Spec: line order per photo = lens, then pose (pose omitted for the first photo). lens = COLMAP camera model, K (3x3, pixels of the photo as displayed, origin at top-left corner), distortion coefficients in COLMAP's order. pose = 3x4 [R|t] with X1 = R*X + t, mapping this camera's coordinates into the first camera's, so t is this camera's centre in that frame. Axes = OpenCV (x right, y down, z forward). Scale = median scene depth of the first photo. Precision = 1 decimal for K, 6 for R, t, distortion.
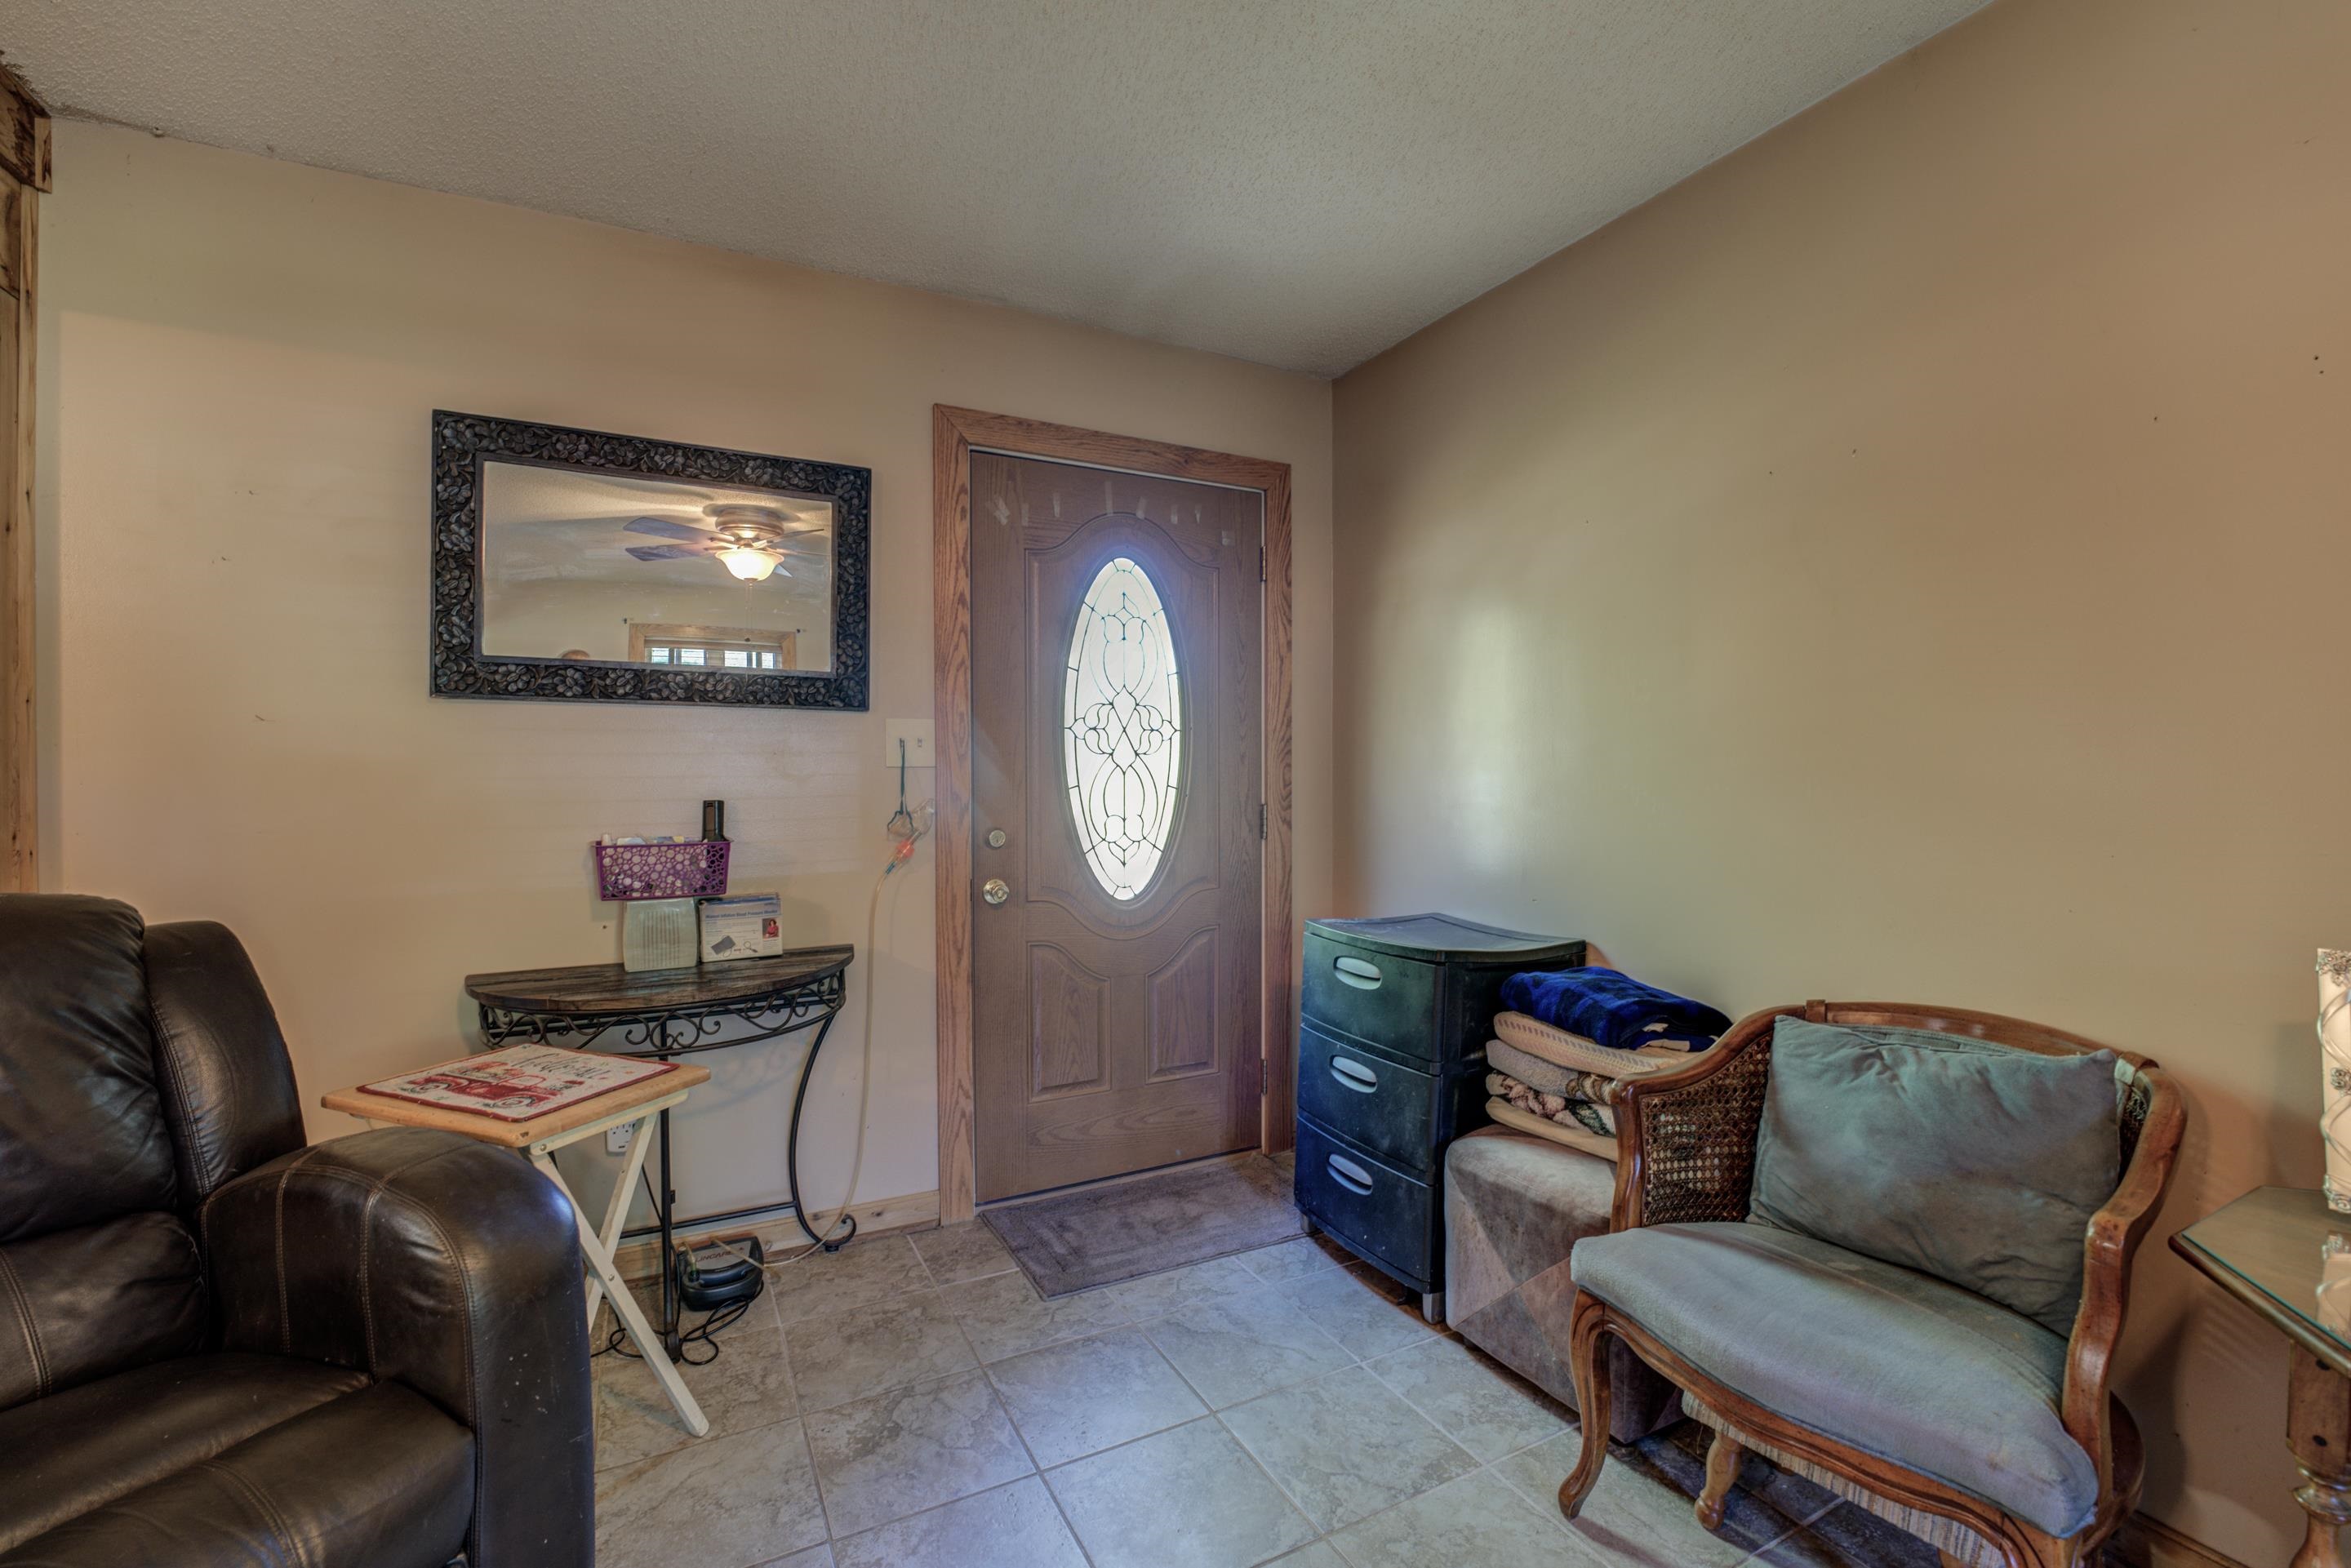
lens RADIAL K [[985.3, 0, 1148.6], [0, 985.3, 788.4], [0, 0, 1]] dist [-0.023377, -0.000019]
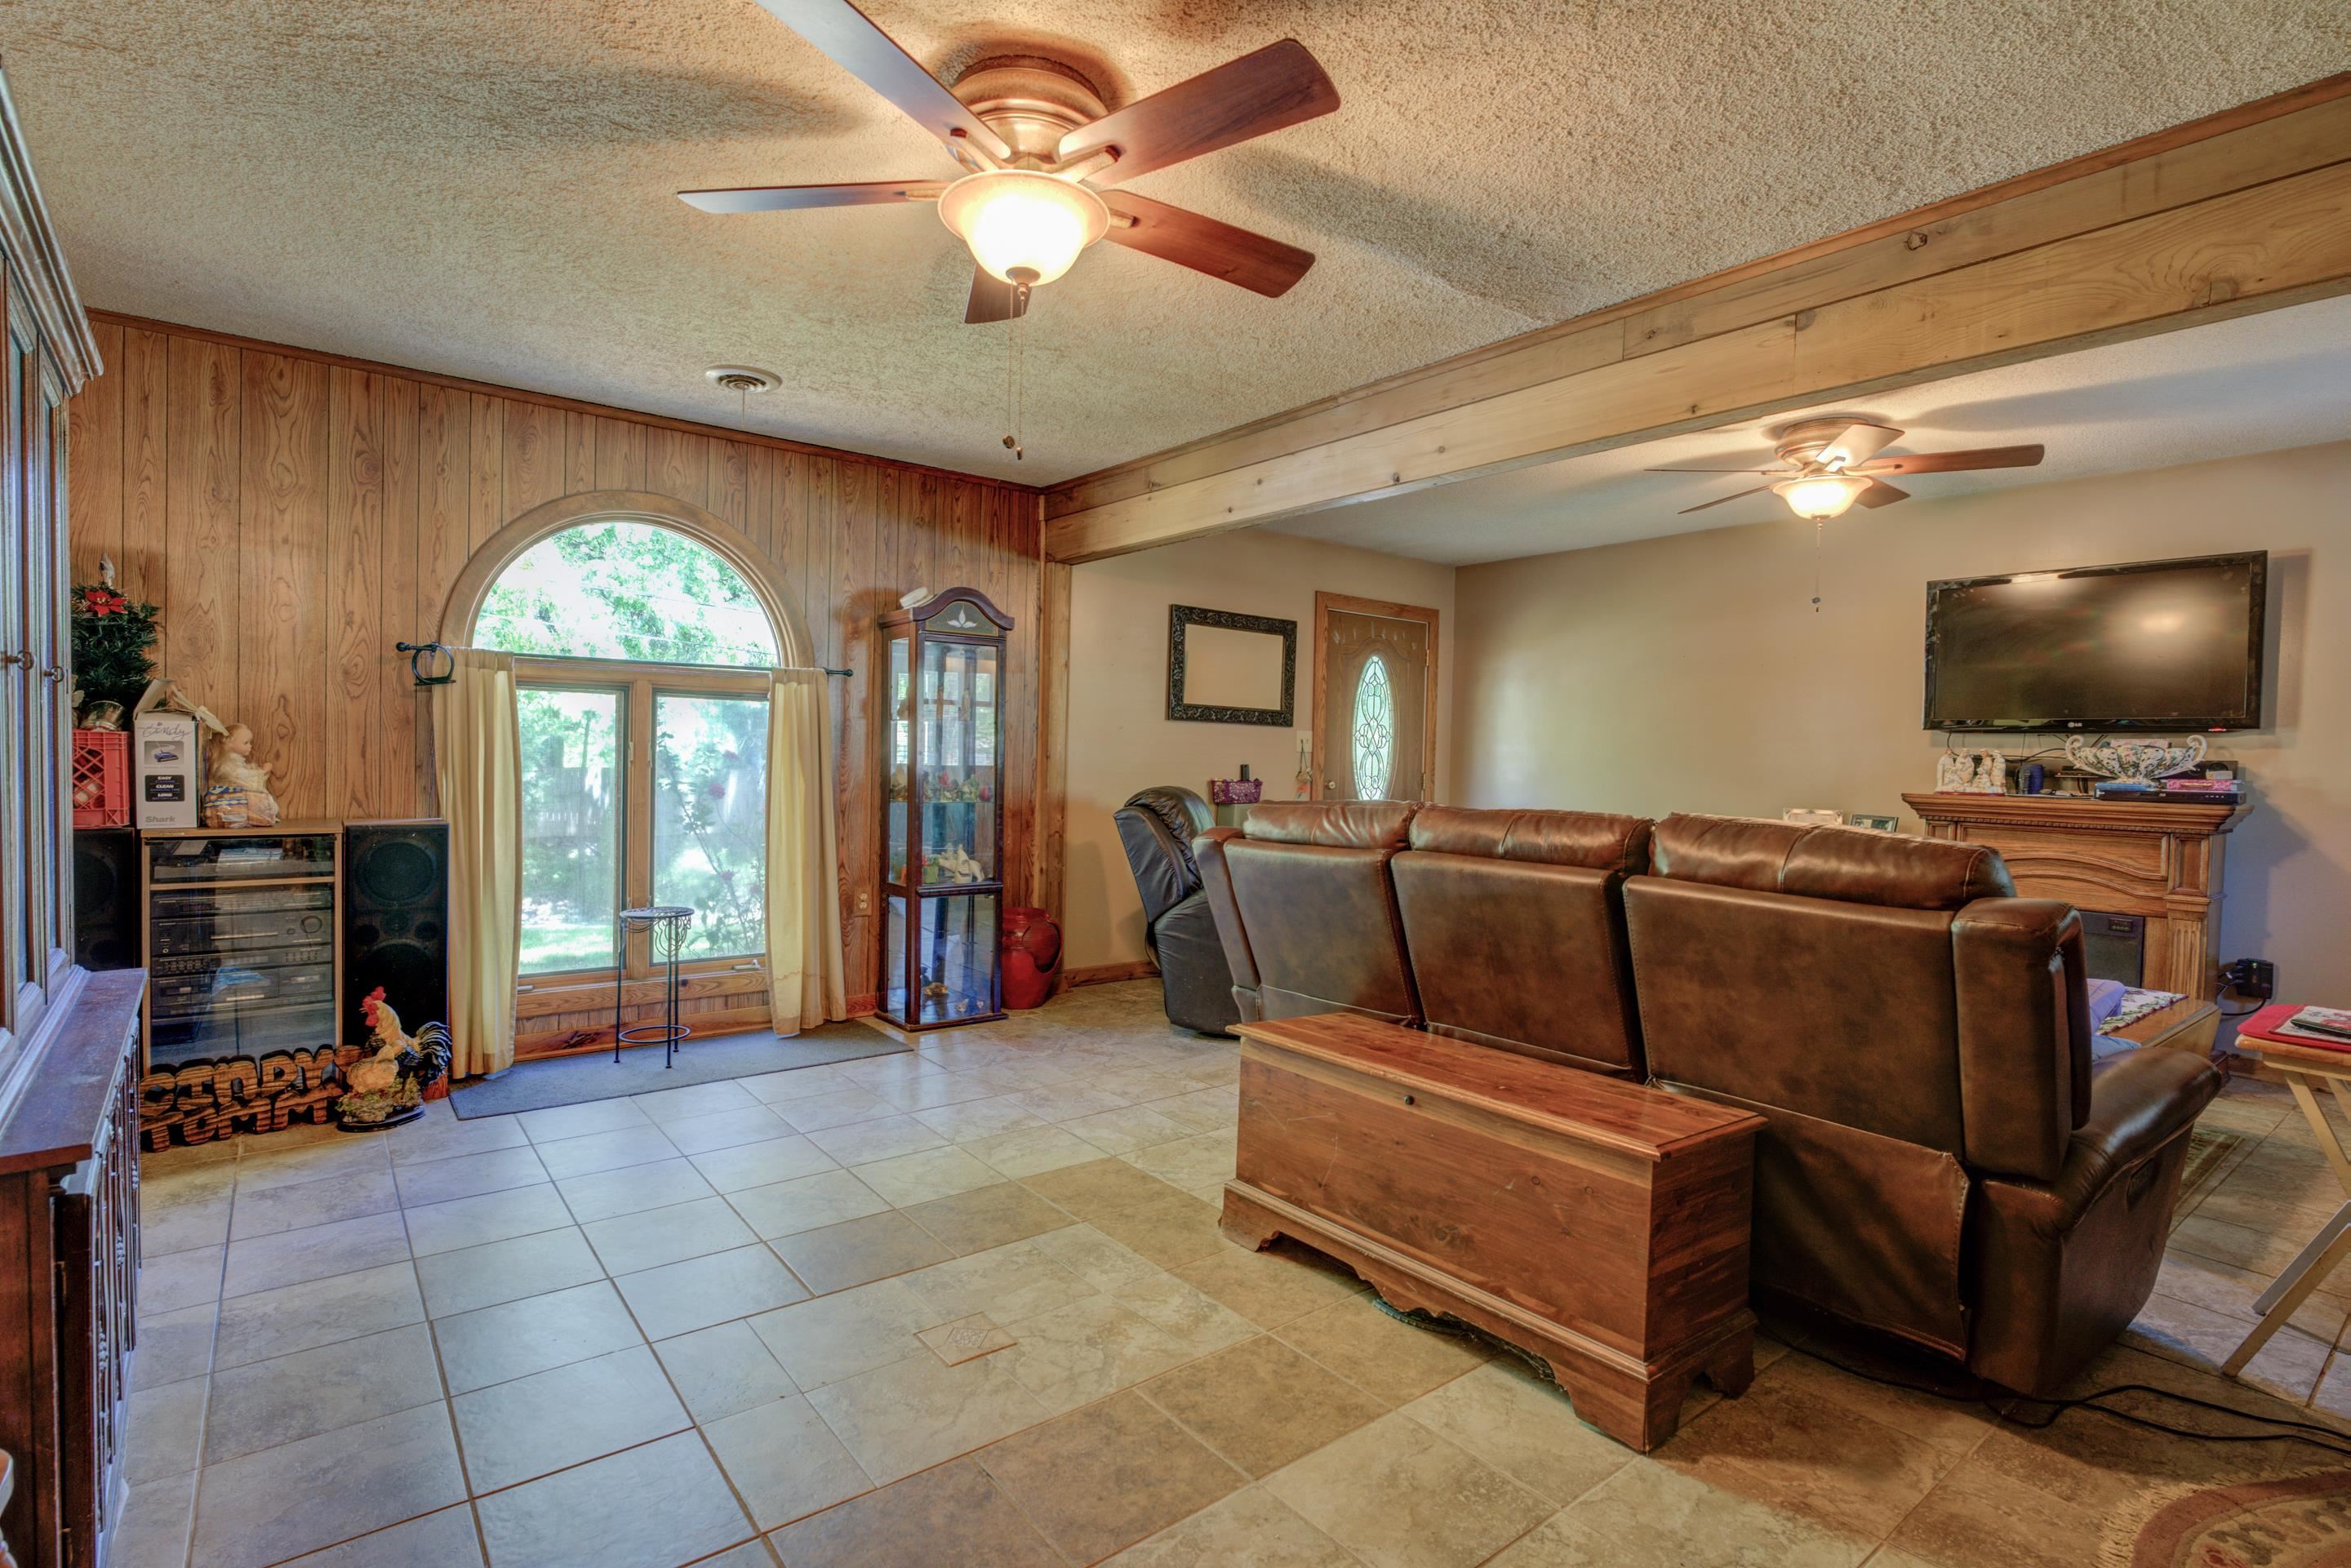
lens RADIAL K [[1141.1, 0, 1169.6], [0, 1141.1, 776.8], [0, 0, 1]] dist [-0.006011, 0.000578]
pose [[0.979152, 0.020749, 0.202067, -1.111908], [-0.021183, 0.999776, -0.000014, 0.043829], [-0.202022, -0.004266, 0.979372, -1.563652]]
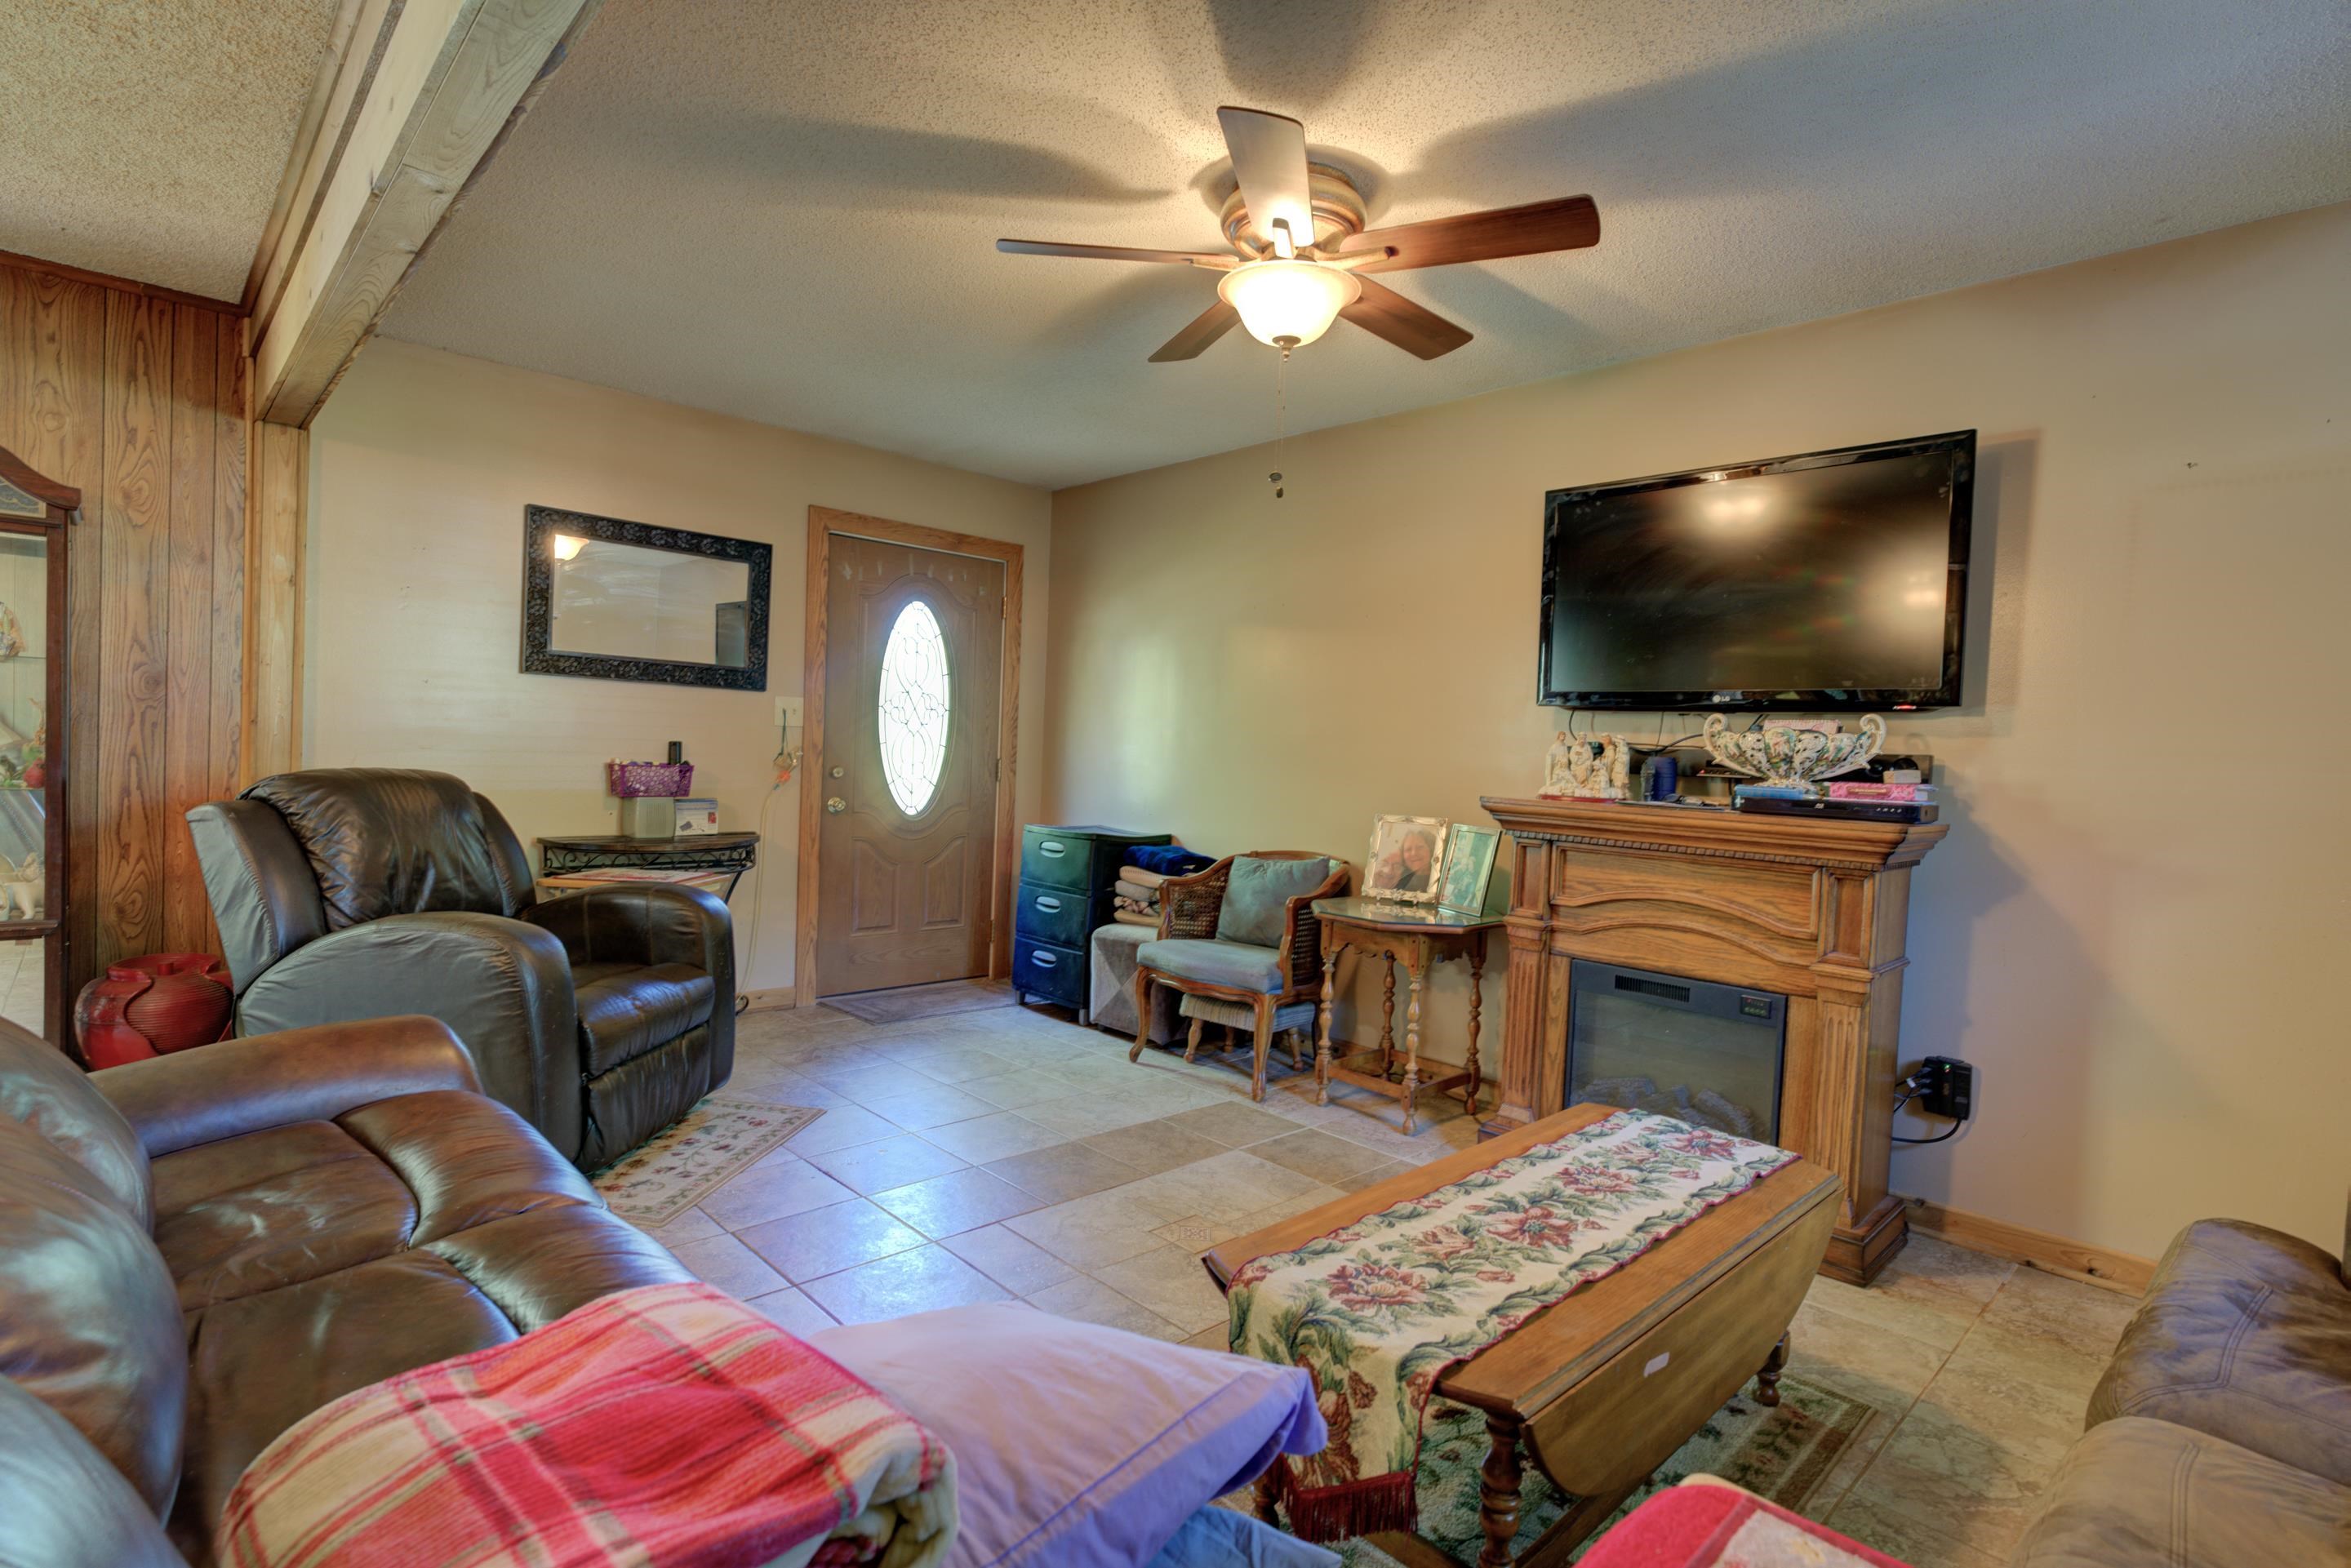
lens RADIAL K [[1141.1, 0, 1169.6], [0, 1141.1, 776.8], [0, 0, 1]] dist [-0.006011, 0.000578]
pose [[0.955582, 0.033101, 0.292862, -0.195586], [-0.036942, 0.999289, 0.007591, 0.025421], [-0.292402, -0.018073, 0.956125, -1.043565]]
